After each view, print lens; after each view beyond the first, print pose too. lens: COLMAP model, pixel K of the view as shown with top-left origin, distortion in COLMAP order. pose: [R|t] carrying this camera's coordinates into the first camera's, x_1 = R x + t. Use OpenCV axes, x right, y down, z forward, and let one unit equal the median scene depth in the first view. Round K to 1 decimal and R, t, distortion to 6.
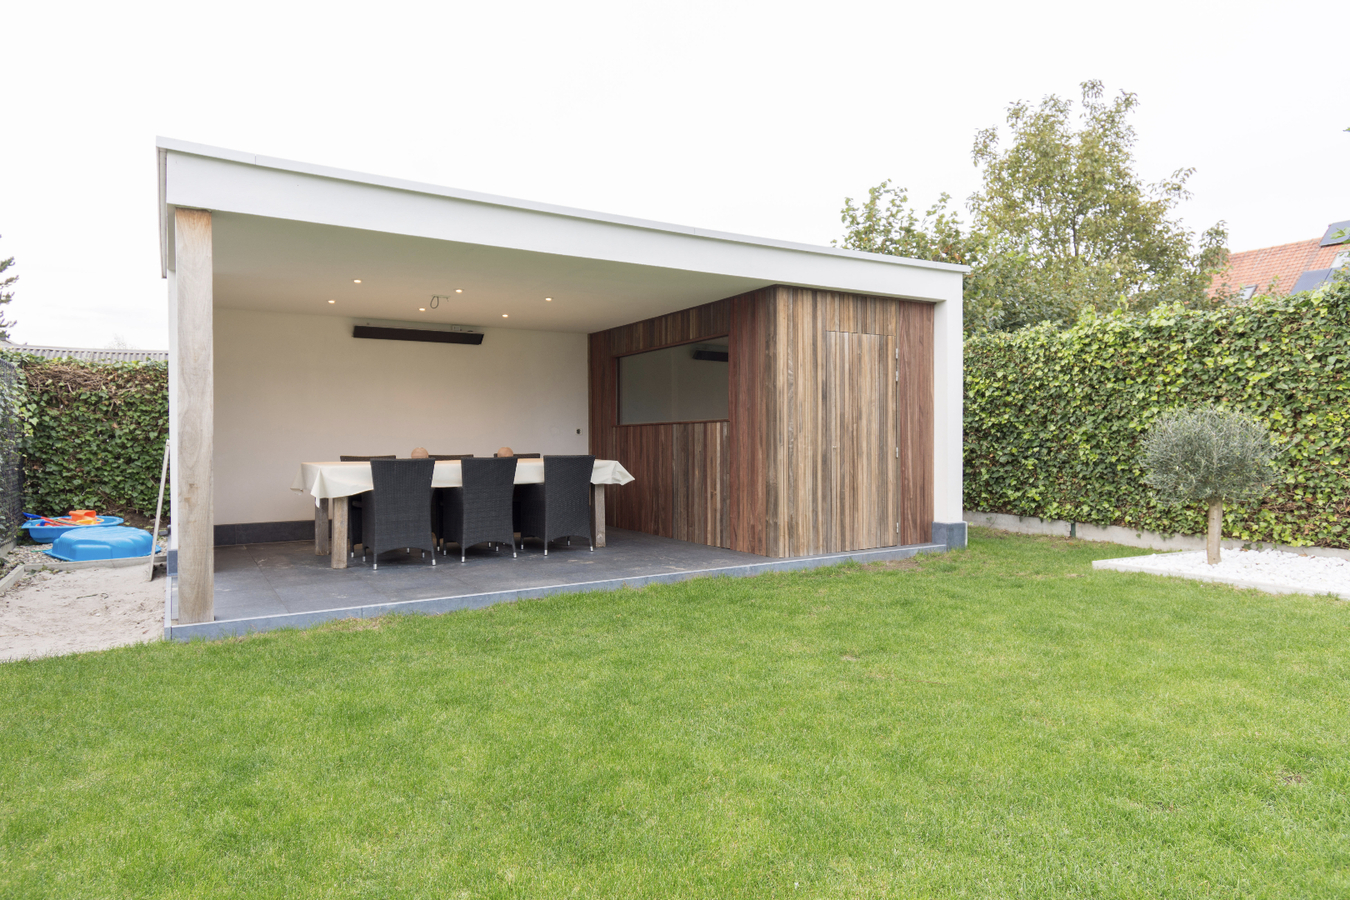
lens RADIAL K [[820.3, 0, 675.0], [0, 820.3, 450.0], [0, 0, 1]] dist [-0.002577, 0.005696]
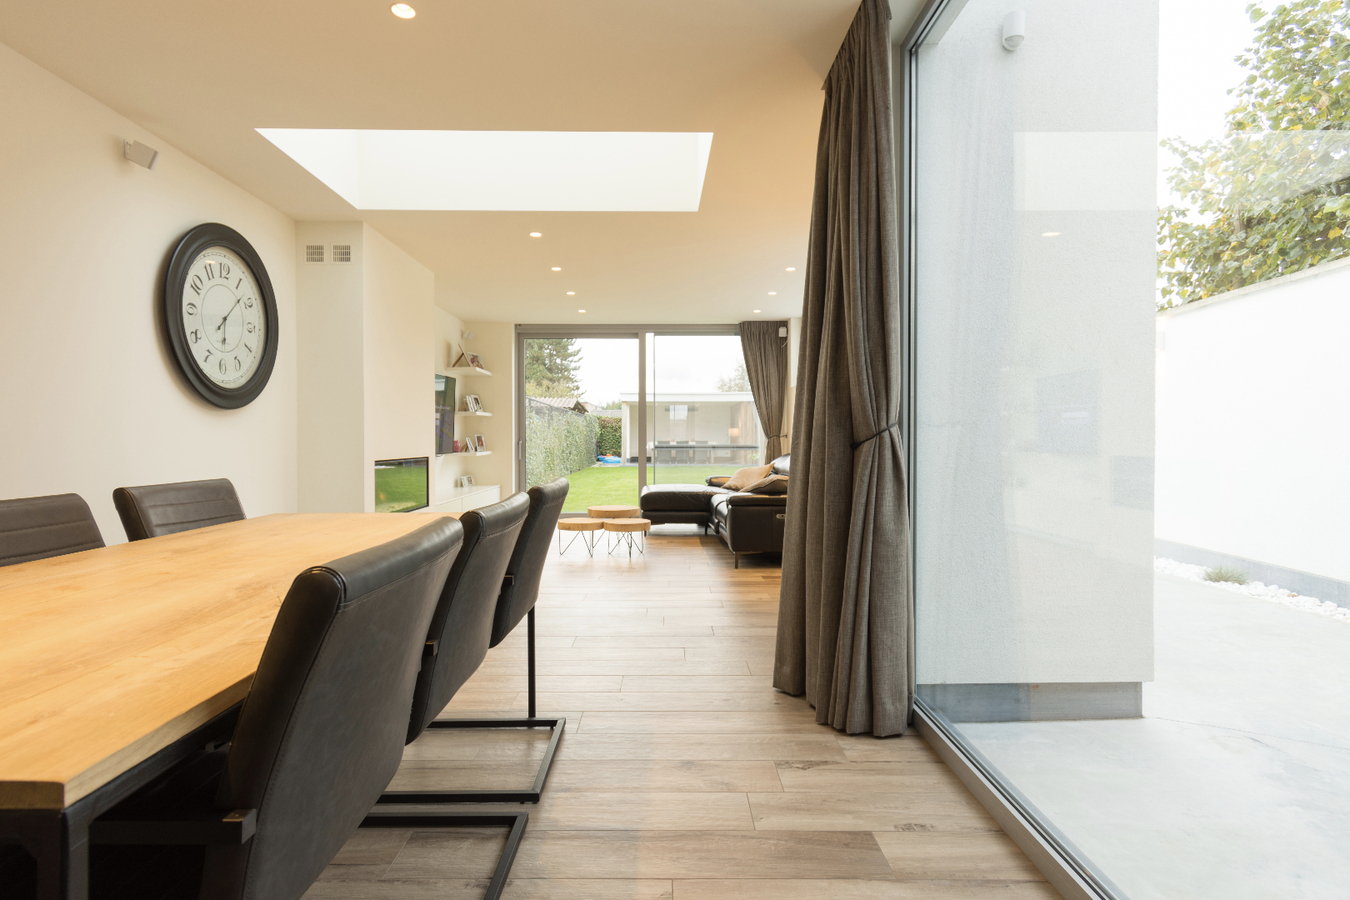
lens RADIAL K [[681.0, 0, 670.5], [0, 681.0, 459.9], [0, 0, 1]] dist [-0.000214, -0.002052]
pose [[0.861865, 0.018753, -0.506791, 1.502793], [-0.008043, 0.999696, 0.023314, 0.025769], [0.507074, -0.016017, 0.861754, -2.109533]]
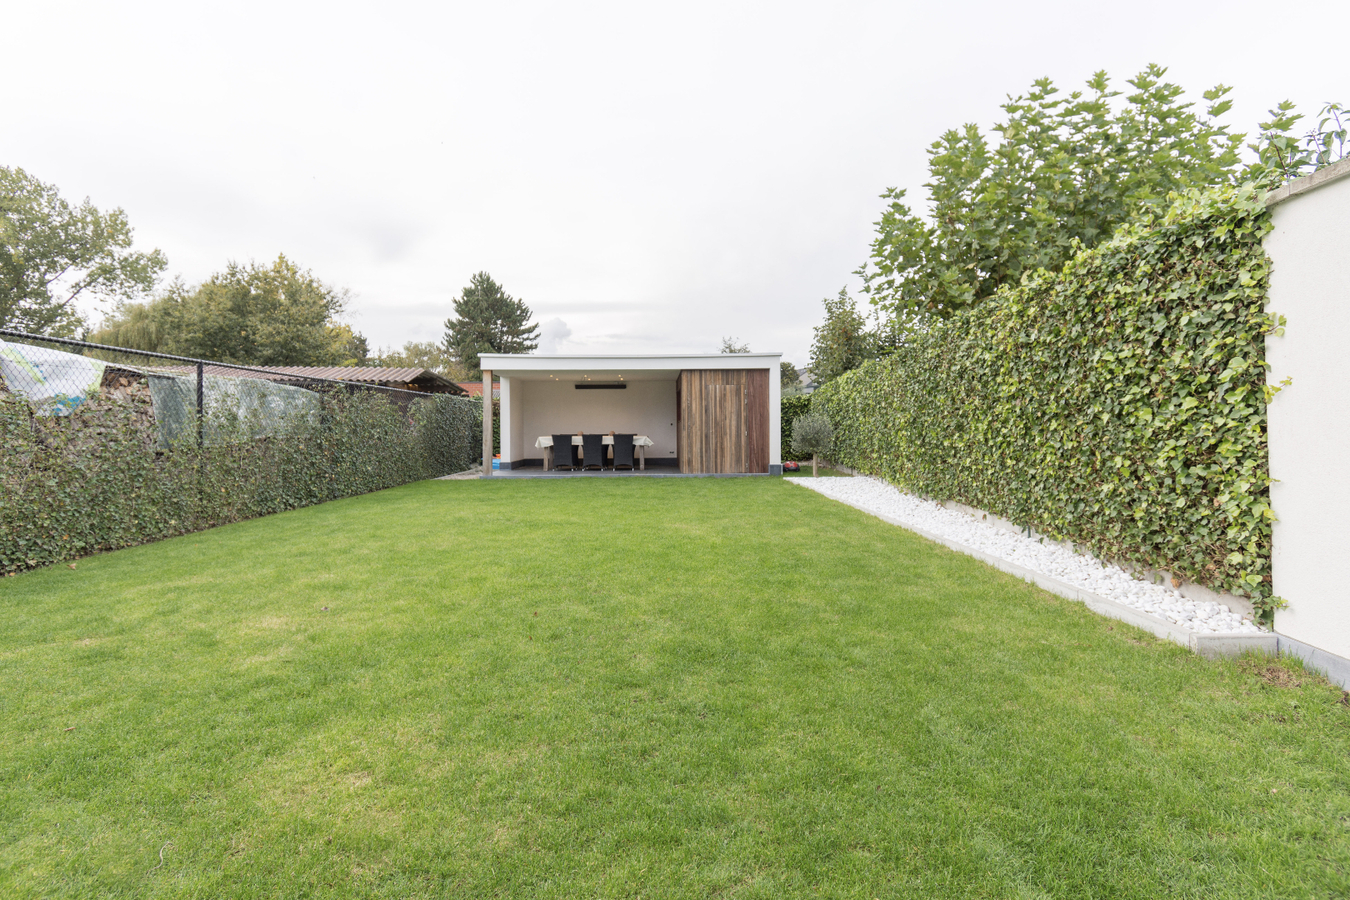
lens RADIAL K [[697.4, 0, 677.1], [0, 697.4, 426.6], [0, 0, 1]] dist [0.000112, -0.000387]
pose [[0.869855, -0.001327, -0.493305, 1.129916], [-0.004068, 0.999943, -0.009862, 0.003670], [0.493290, 0.010585, 0.869800, -0.890317]]
